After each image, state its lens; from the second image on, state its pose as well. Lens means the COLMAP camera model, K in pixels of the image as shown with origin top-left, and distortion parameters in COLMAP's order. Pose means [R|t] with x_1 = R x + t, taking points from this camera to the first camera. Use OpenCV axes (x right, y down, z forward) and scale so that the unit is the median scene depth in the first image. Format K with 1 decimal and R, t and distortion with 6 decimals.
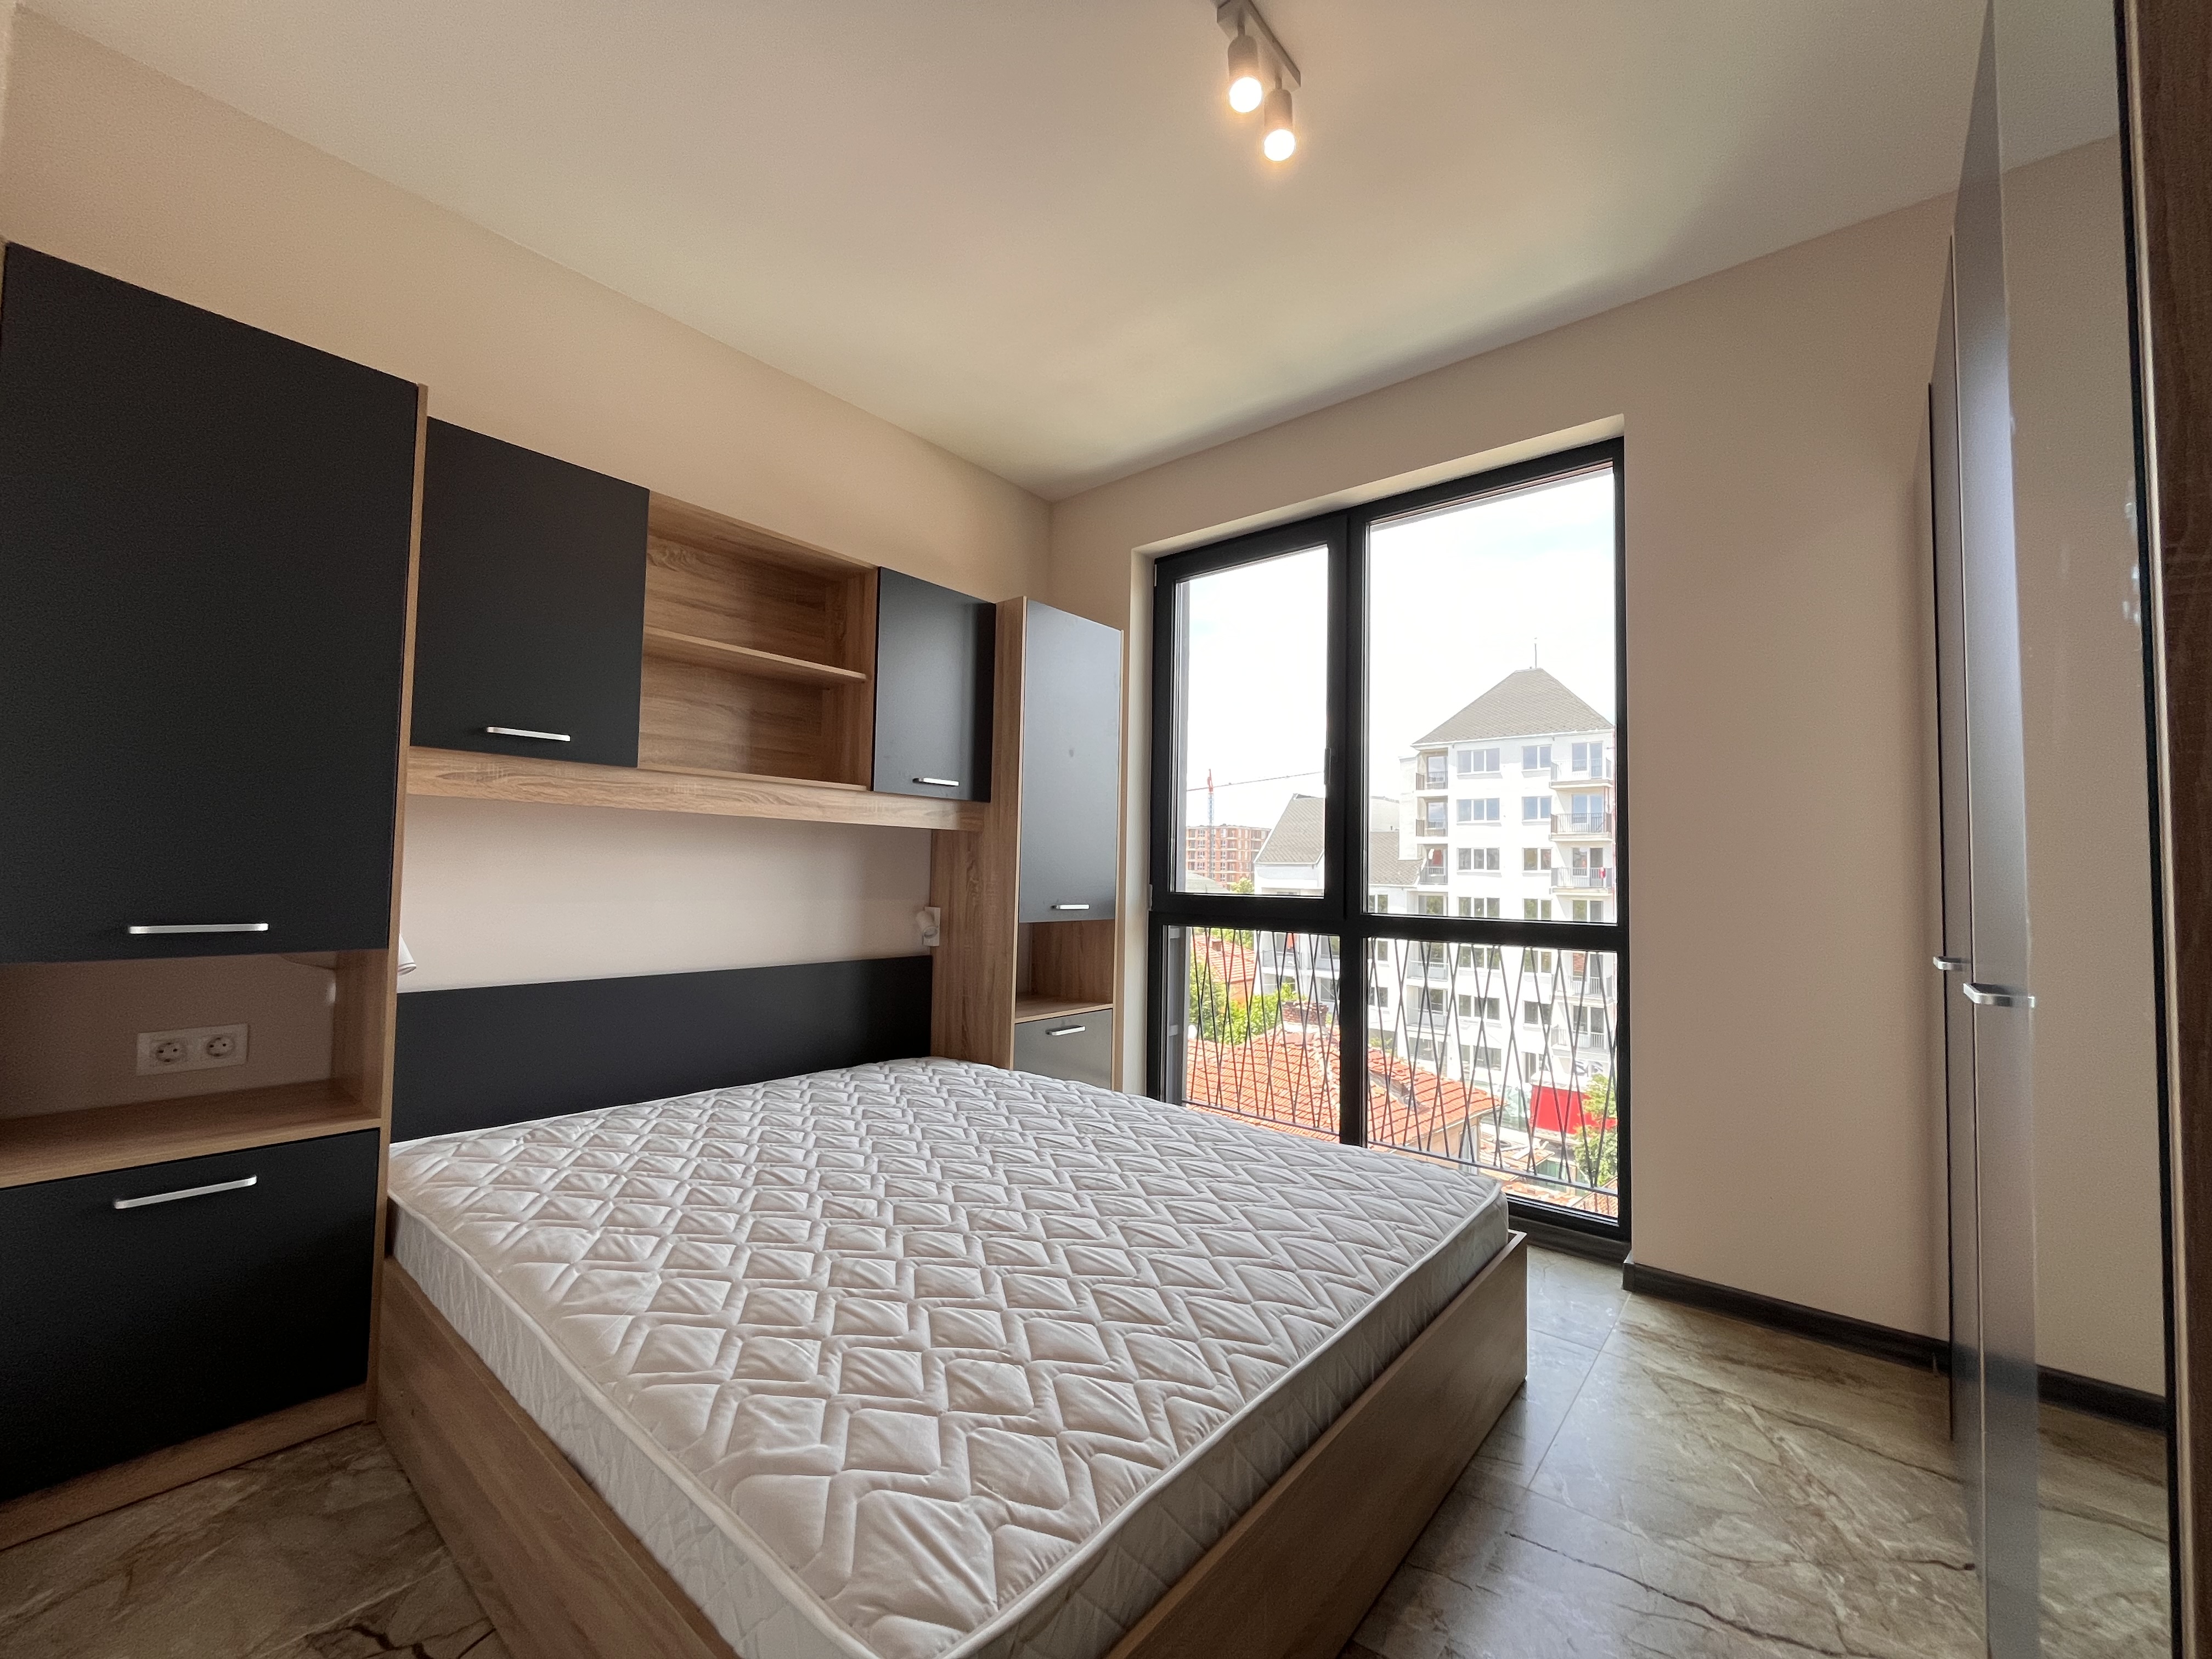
lens RADIAL K [[899.4, 0, 1109.4], [0, 899.4, 837.8], [0, 0, 1]] dist [-0.001470, 0.000456]
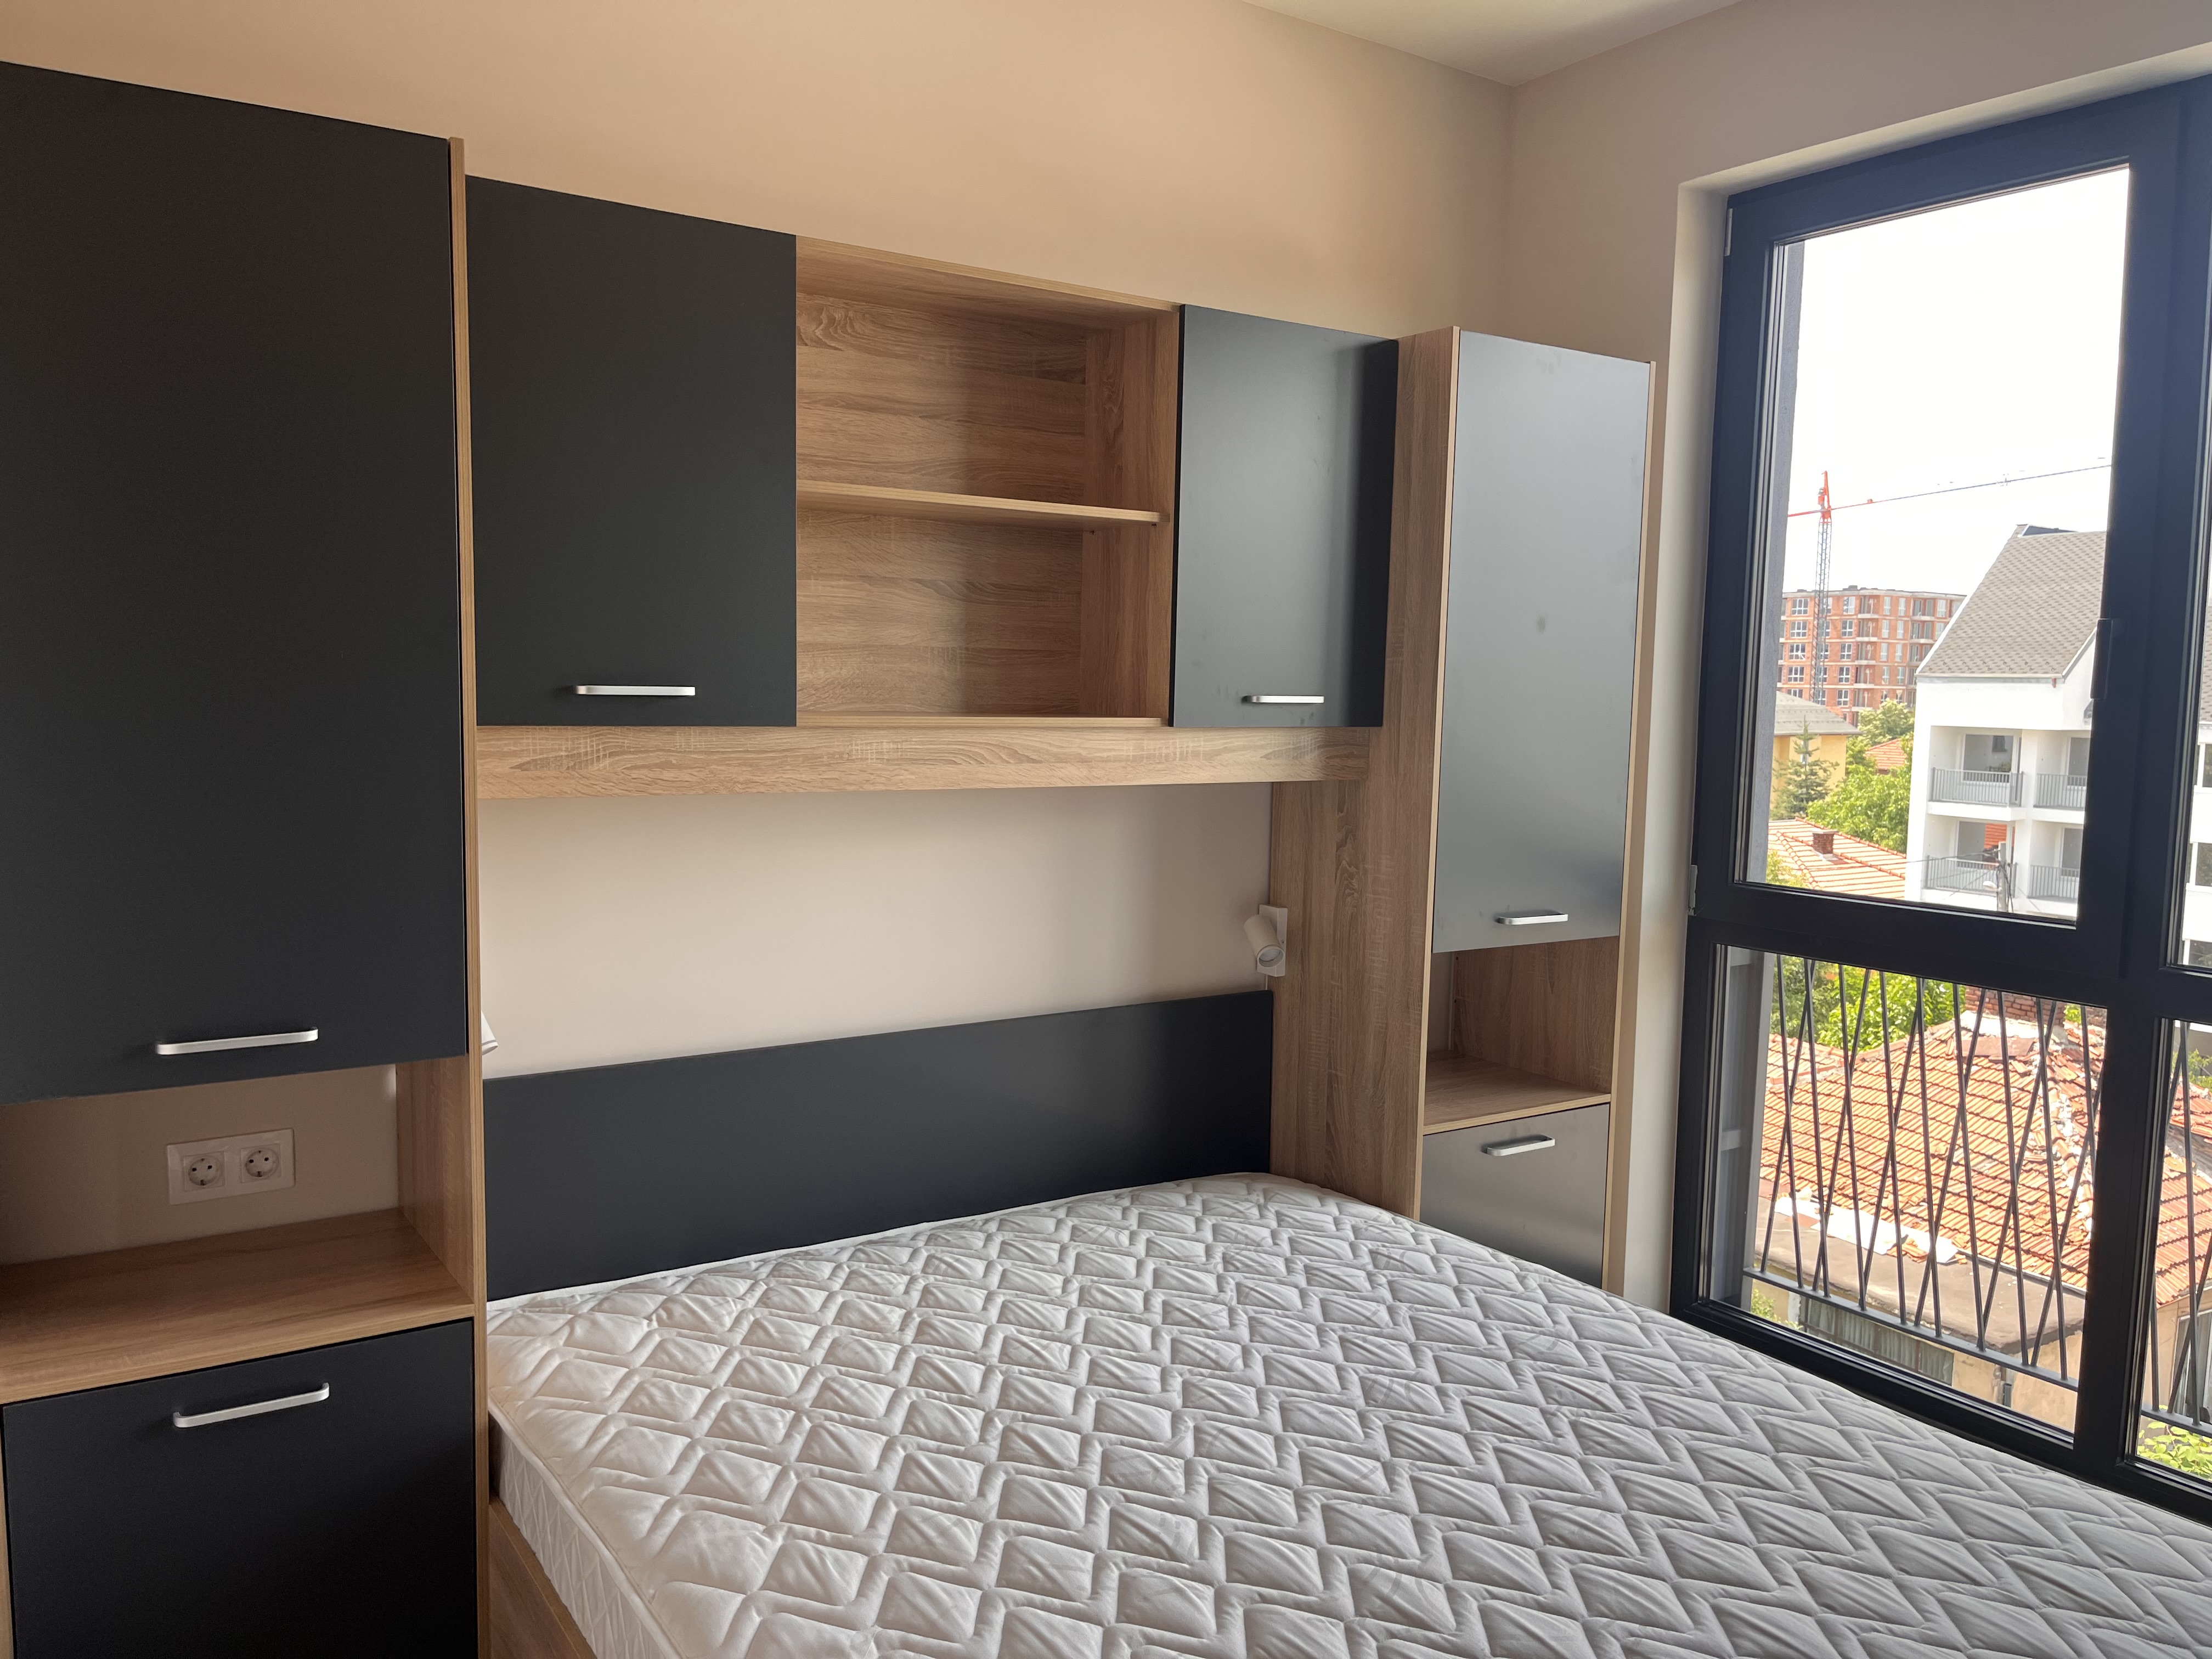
lens RADIAL K [[1687.6, 0, 1097.1], [0, 1687.6, 824.7], [0, 0, 1]] dist [0.064501, -0.089737]
pose [[0.959343, 0.027231, -0.280927, -0.012968], [0.010001, 0.991430, 0.130255, -0.142828], [0.282067, -0.127769, 0.950849, -0.021517]]
